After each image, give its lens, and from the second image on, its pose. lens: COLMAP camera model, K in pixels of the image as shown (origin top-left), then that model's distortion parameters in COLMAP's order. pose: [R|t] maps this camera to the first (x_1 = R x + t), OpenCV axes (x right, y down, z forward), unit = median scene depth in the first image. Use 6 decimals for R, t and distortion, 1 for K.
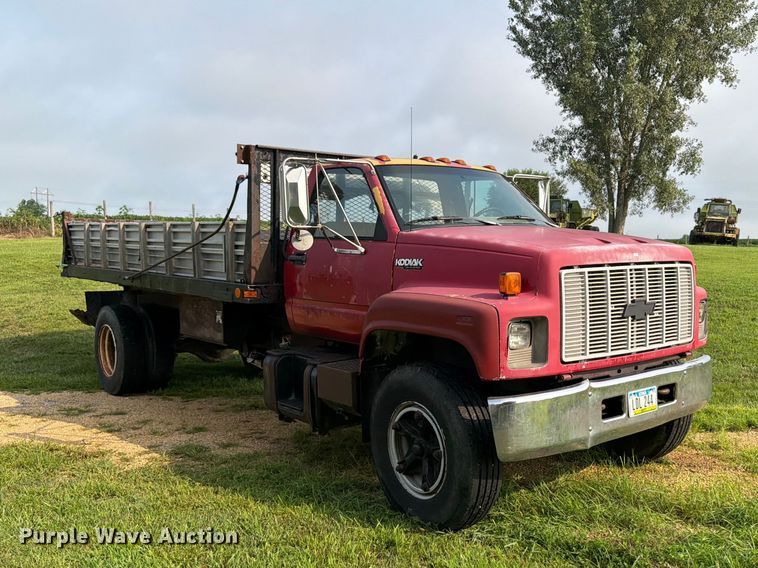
lens RADIAL K [[733.2, 0, 406.5], [0, 733.2, 325.0], [0, 0, 1]] dist [0.156578, -0.249895]
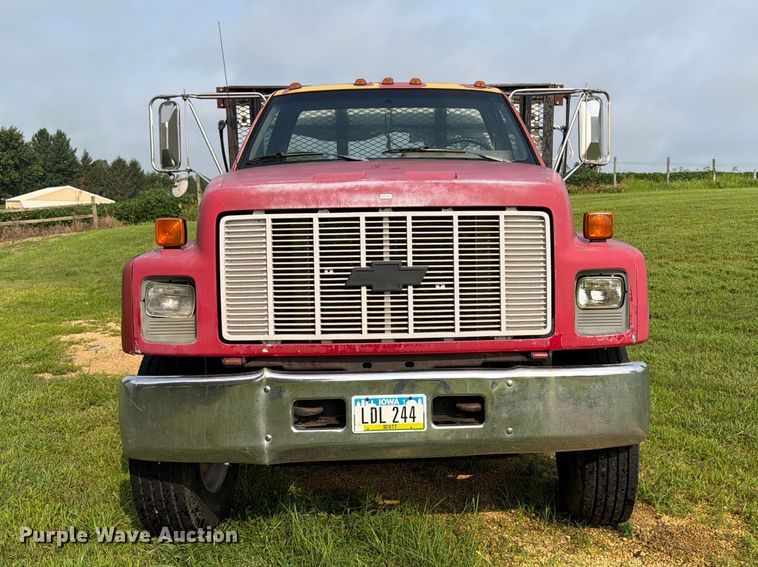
lens RADIAL K [[844.8, 0, 426.5], [0, 844.8, 282.1], [0, 0, 1]] dist [0.083970, -0.043133]
pose [[0.767752, 0.047132, -0.639012, 0.838424], [-0.059461, 0.998228, 0.002186, -0.020194], [0.637982, 0.036318, 0.769194, 0.435381]]
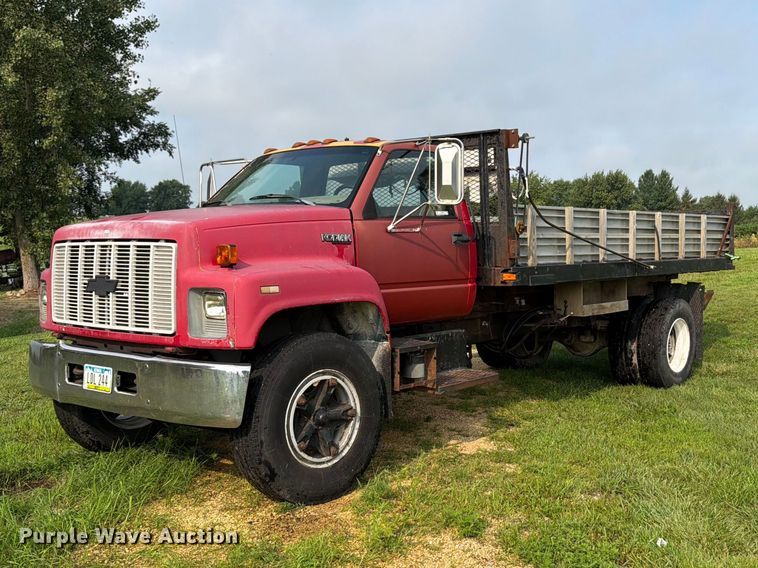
lens RADIAL K [[844.8, 0, 426.5], [0, 844.8, 282.6], [0, 0, 1]] dist [0.083970, -0.043133]
pose [[0.164930, 0.043559, -0.985343, 1.529362], [-0.111721, 0.993420, 0.025216, -0.103648], [0.979957, 0.105924, 0.168711, 1.241469]]
